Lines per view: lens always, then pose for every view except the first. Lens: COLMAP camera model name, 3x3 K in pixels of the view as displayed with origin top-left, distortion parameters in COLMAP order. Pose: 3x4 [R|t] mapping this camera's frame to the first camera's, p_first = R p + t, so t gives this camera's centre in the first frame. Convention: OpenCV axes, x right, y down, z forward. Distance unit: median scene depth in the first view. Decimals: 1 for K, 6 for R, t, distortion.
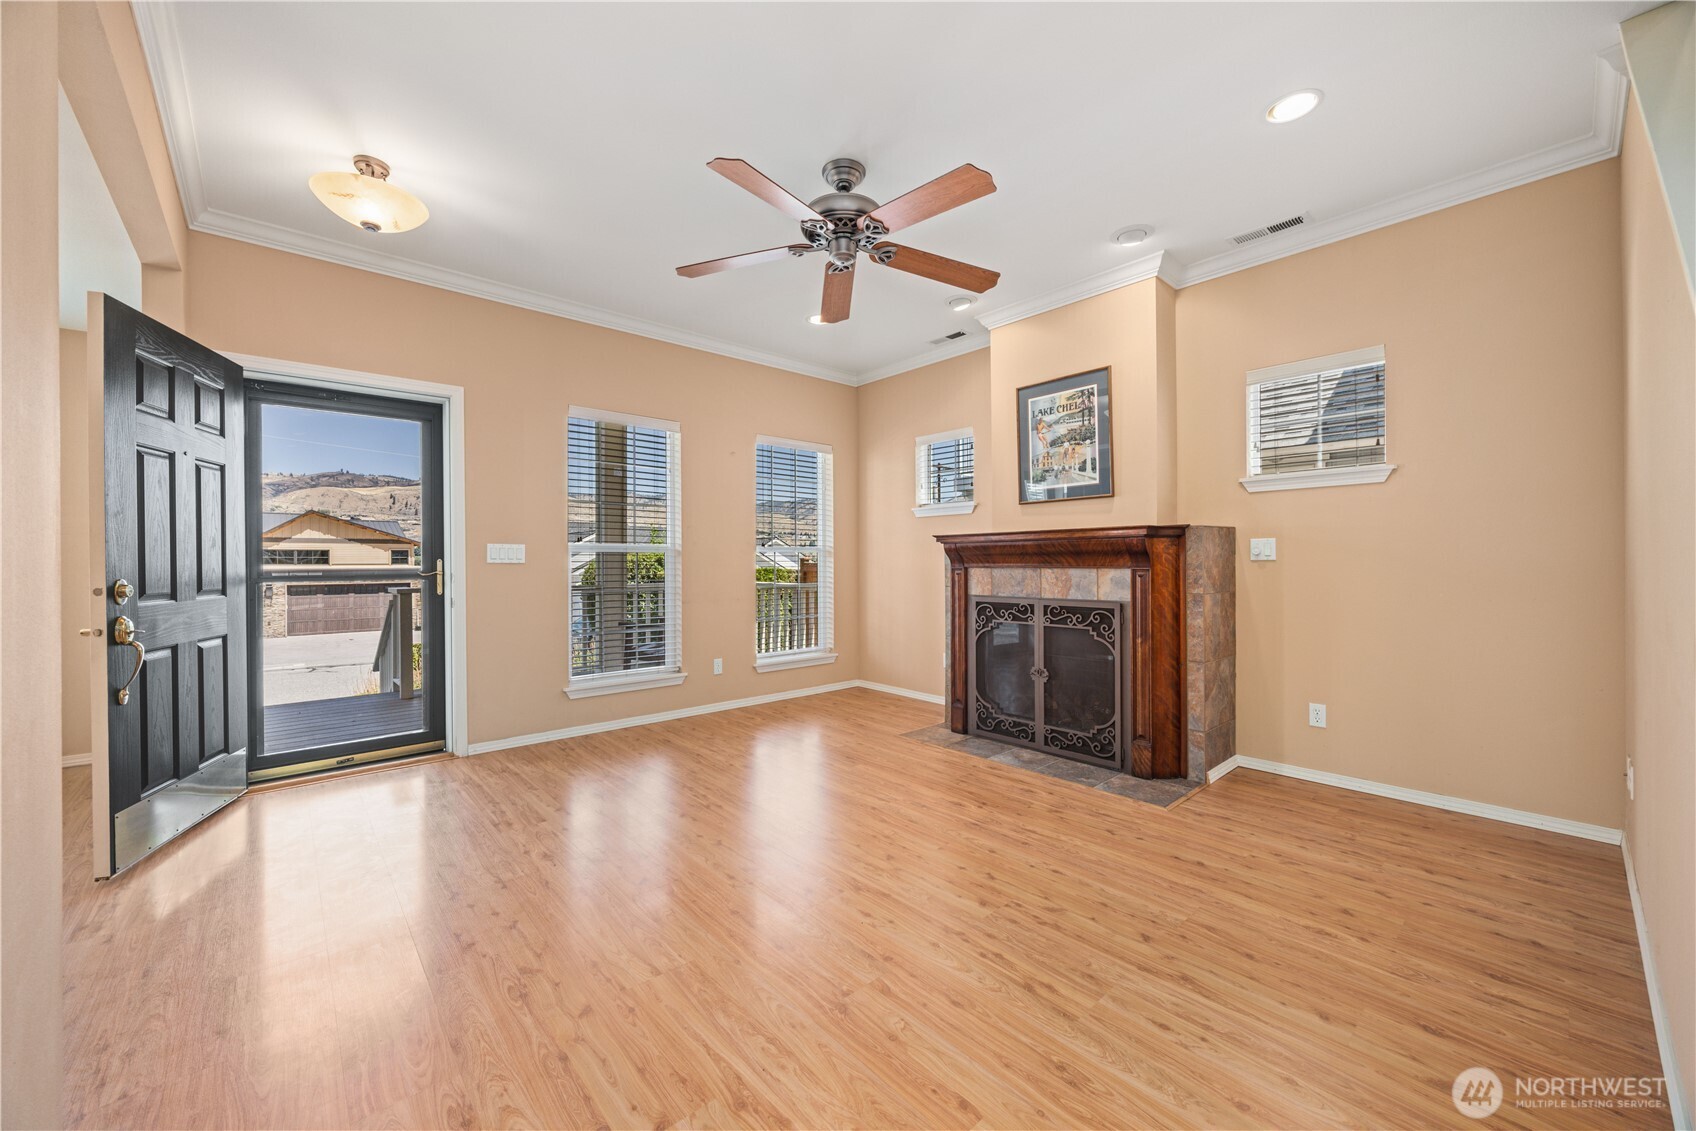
lens RADIAL K [[642.5, 0, 835.1], [0, 642.5, 559.6], [0, 0, 1]] dist [-0.001754, -0.000870]
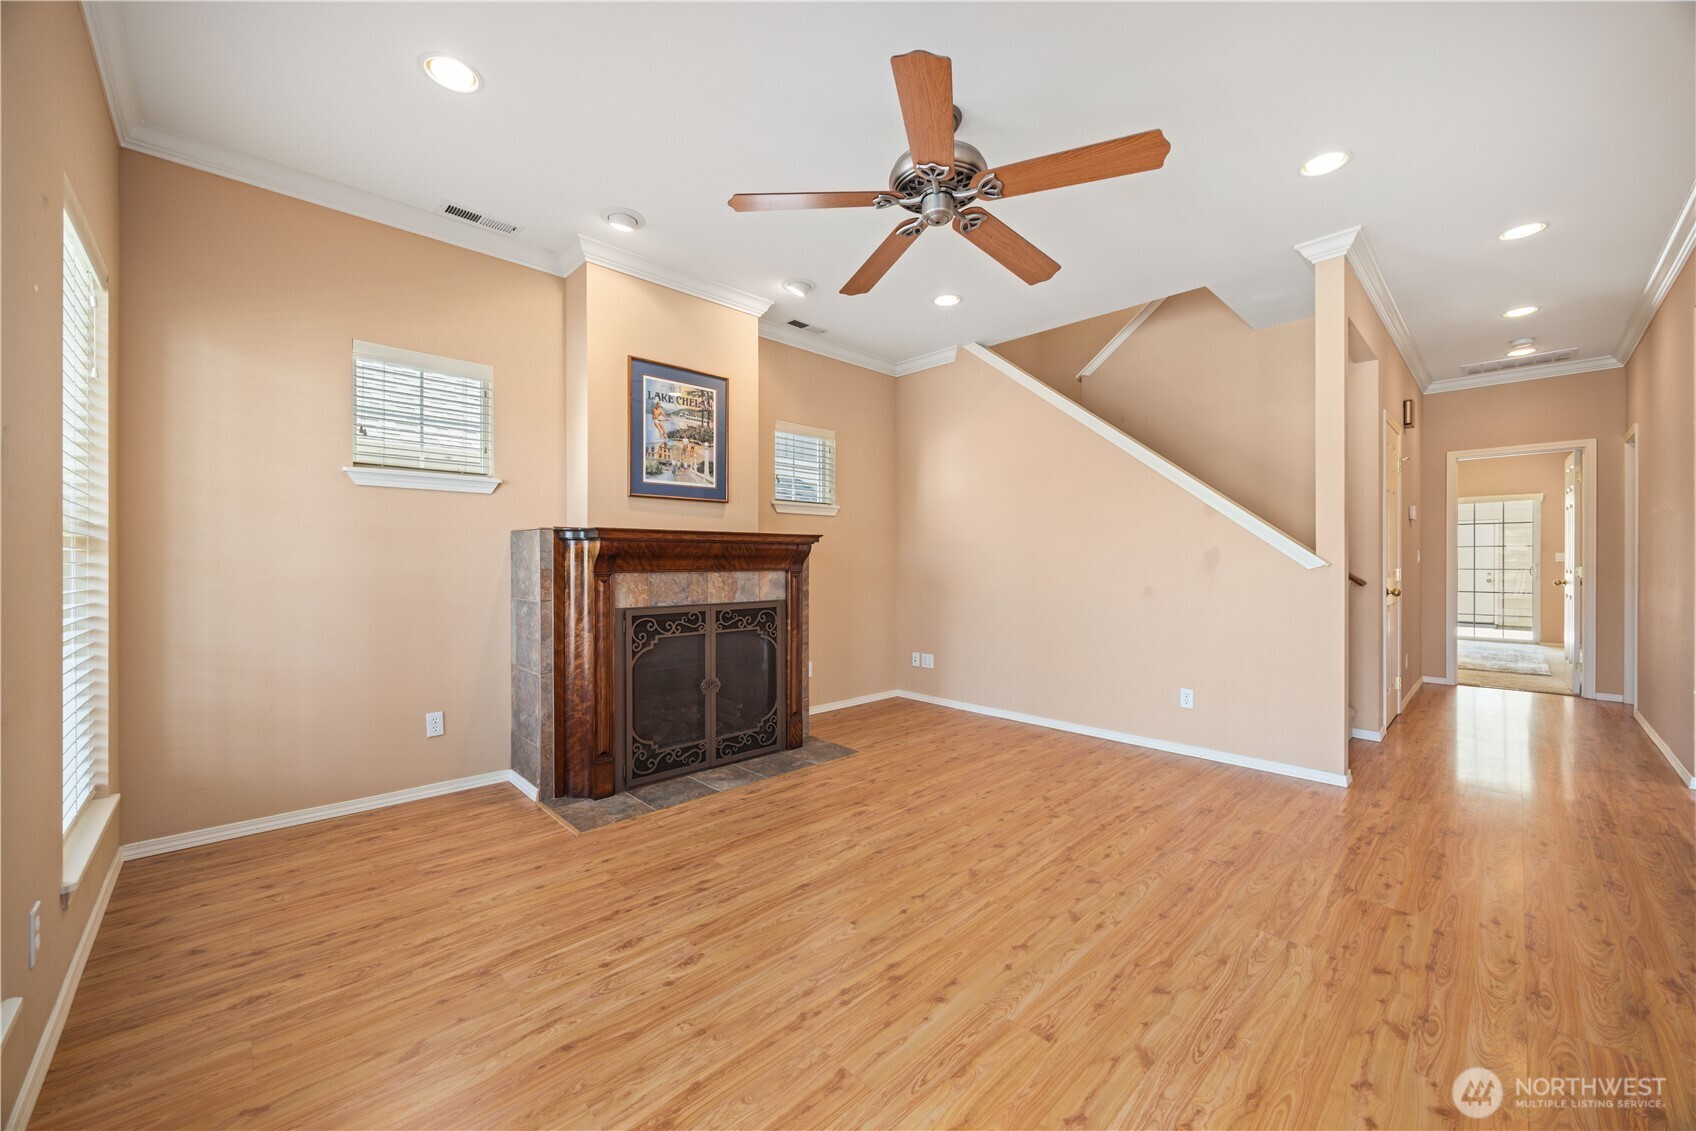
lens RADIAL K [[642.5, 0, 845.2], [0, 642.5, 565.4], [0, 0, 1]] dist [-0.001754, -0.000870]
pose [[-0.048340, -0.000134, 0.998831, -0.671569], [-0.003148, 0.999995, -0.000018, 0.003636], [-0.998826, -0.003145, -0.048340, 0.917964]]
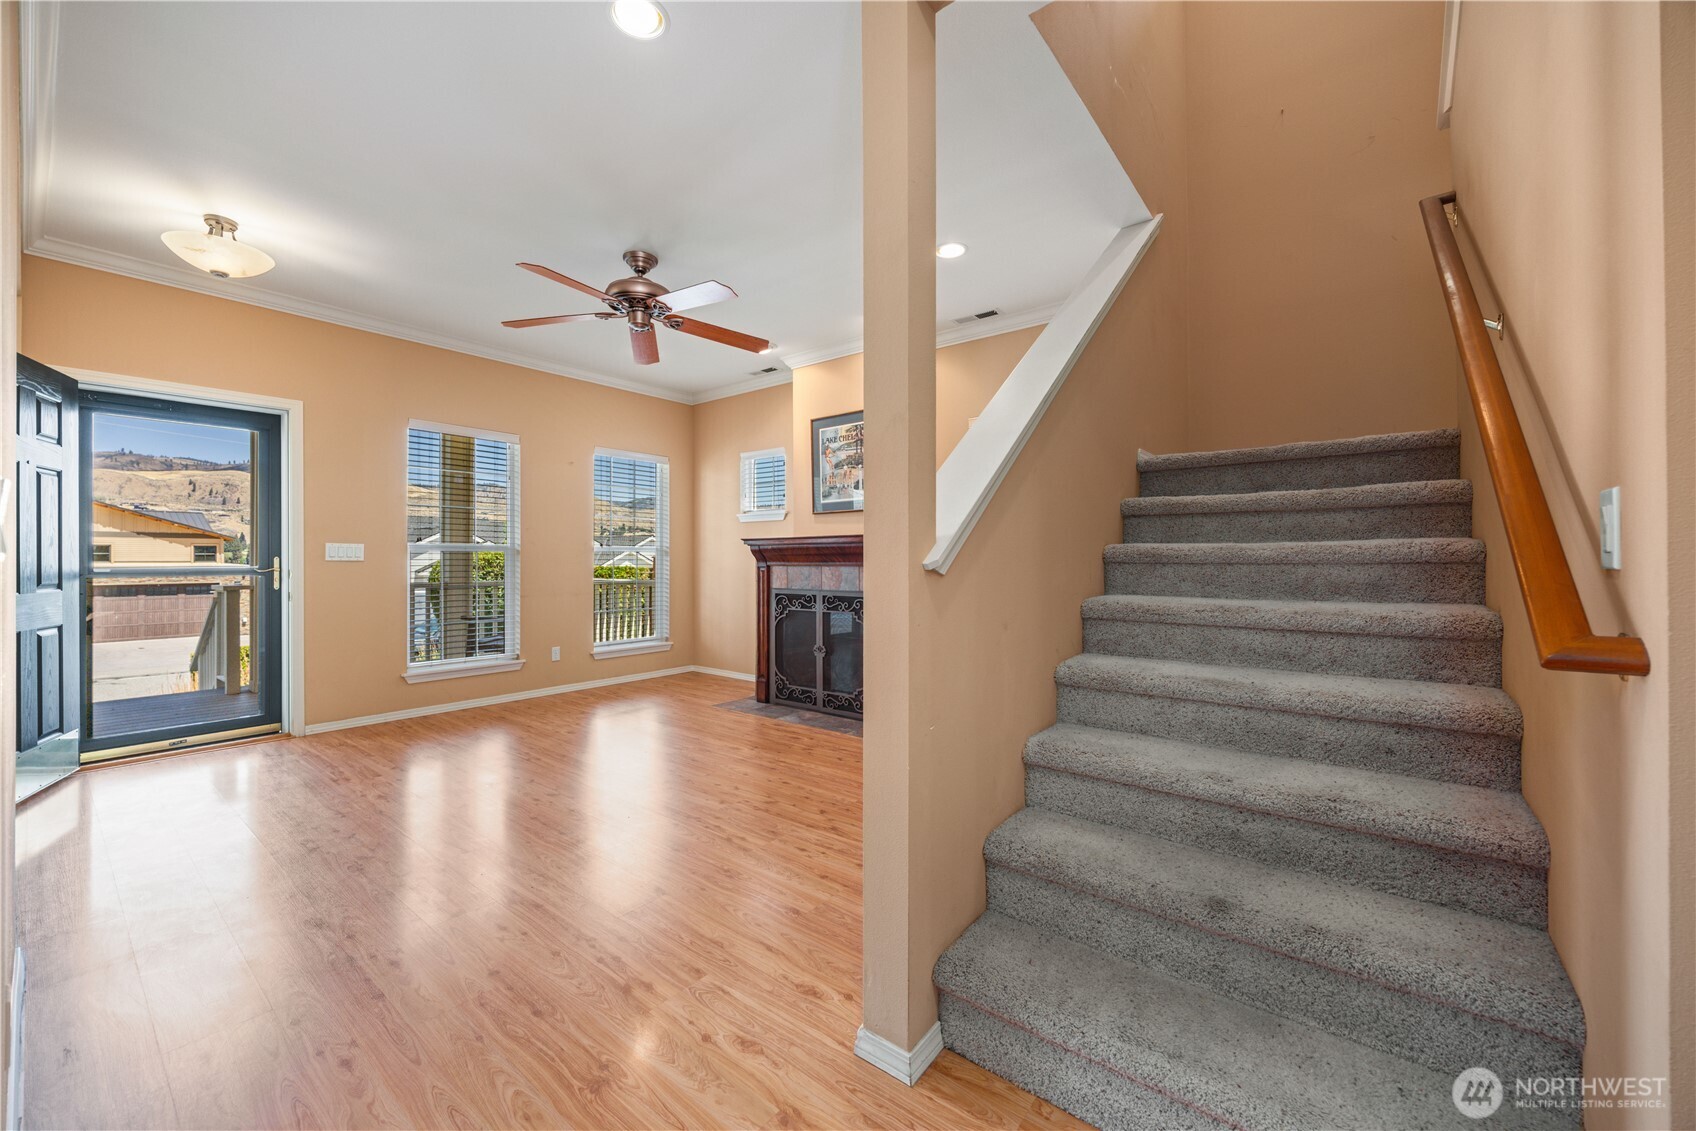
lens RADIAL K [[642.5, 0, 832.8], [0, 642.5, 555.5], [0, 0, 1]] dist [-0.001754, -0.000870]
pose [[0.983583, 0.004521, 0.180400, 0.124865], [-0.003745, 0.999982, -0.004642, -0.001597], [-0.180417, 0.003891, 0.983582, -0.258736]]
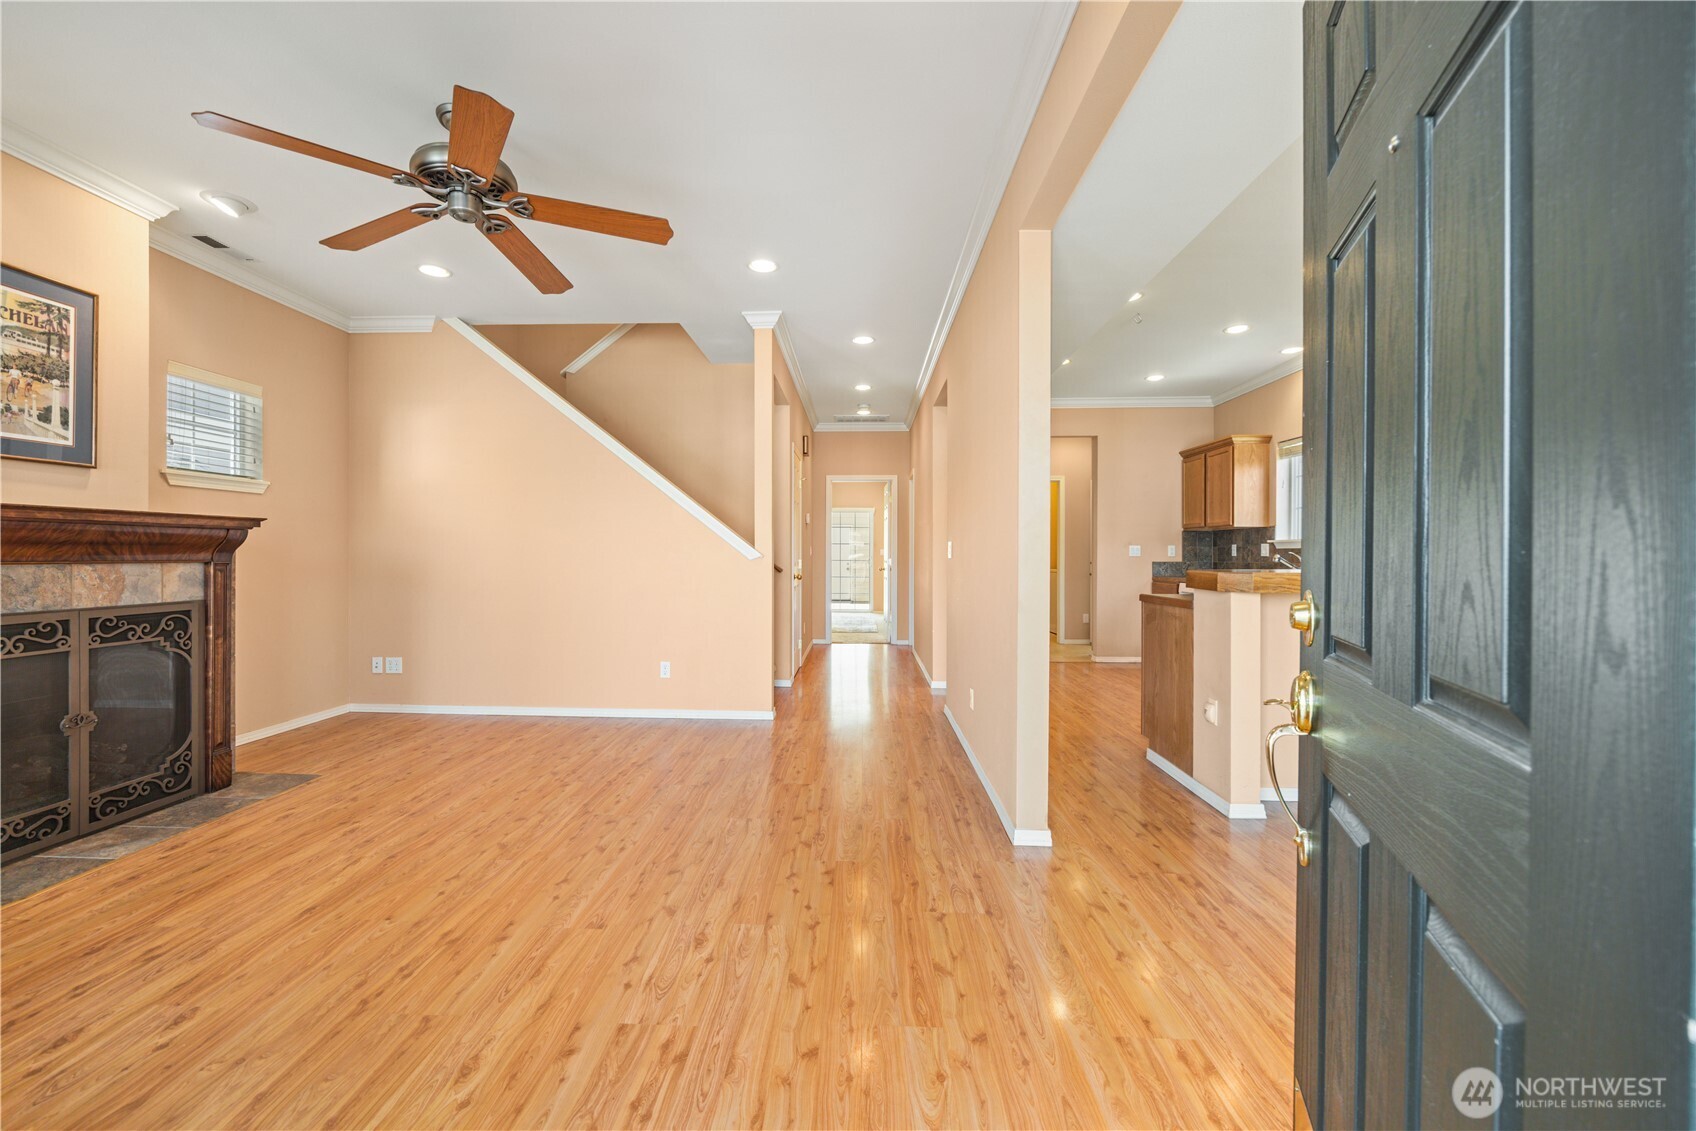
lens RADIAL K [[687.5, 0, 831.1], [0, 687.5, 557.1], [0, 0, 1]] dist [-0.005944, -0.000016]
pose [[-0.724953, -0.000049, 0.688798, -0.797382], [-0.003229, 0.999989, -0.003327, 0.005986], [-0.688791, -0.004636, -0.724945, 1.053686]]
